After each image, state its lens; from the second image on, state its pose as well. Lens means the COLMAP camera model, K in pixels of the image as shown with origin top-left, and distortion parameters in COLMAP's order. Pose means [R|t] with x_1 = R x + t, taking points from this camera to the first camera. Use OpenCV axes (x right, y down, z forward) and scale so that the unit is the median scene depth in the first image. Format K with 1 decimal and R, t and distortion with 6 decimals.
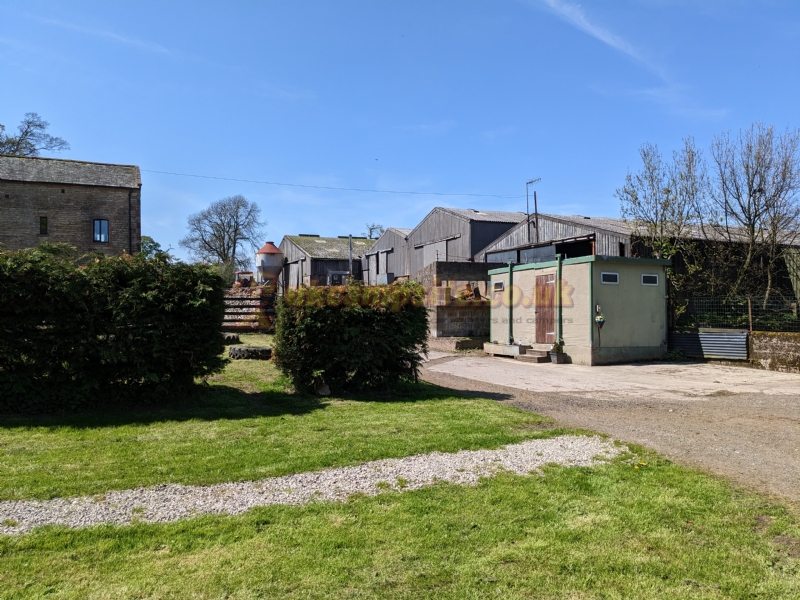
lens RADIAL K [[732.1, 0, 400.6], [0, 732.1, 302.3], [0, 0, 1]] dist [0.049609, -0.020431]
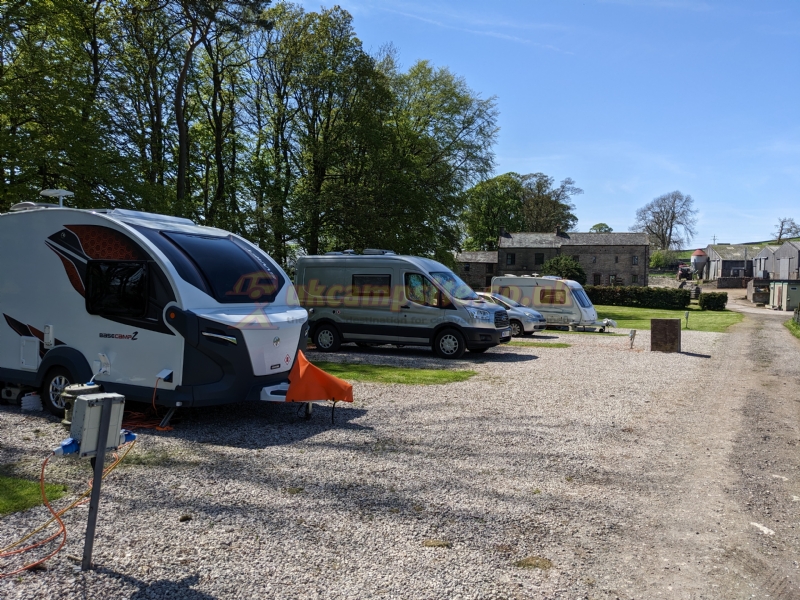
lens RADIAL K [[732.1, 0, 400.7], [0, 732.1, 302.0], [0, 0, 1]] dist [0.049609, -0.020431]
pose [[0.847102, 0.038976, -0.529999, 0.173154], [-0.010870, 0.998369, 0.056047, -0.045405], [0.531319, -0.041716, 0.846144, -0.972087]]
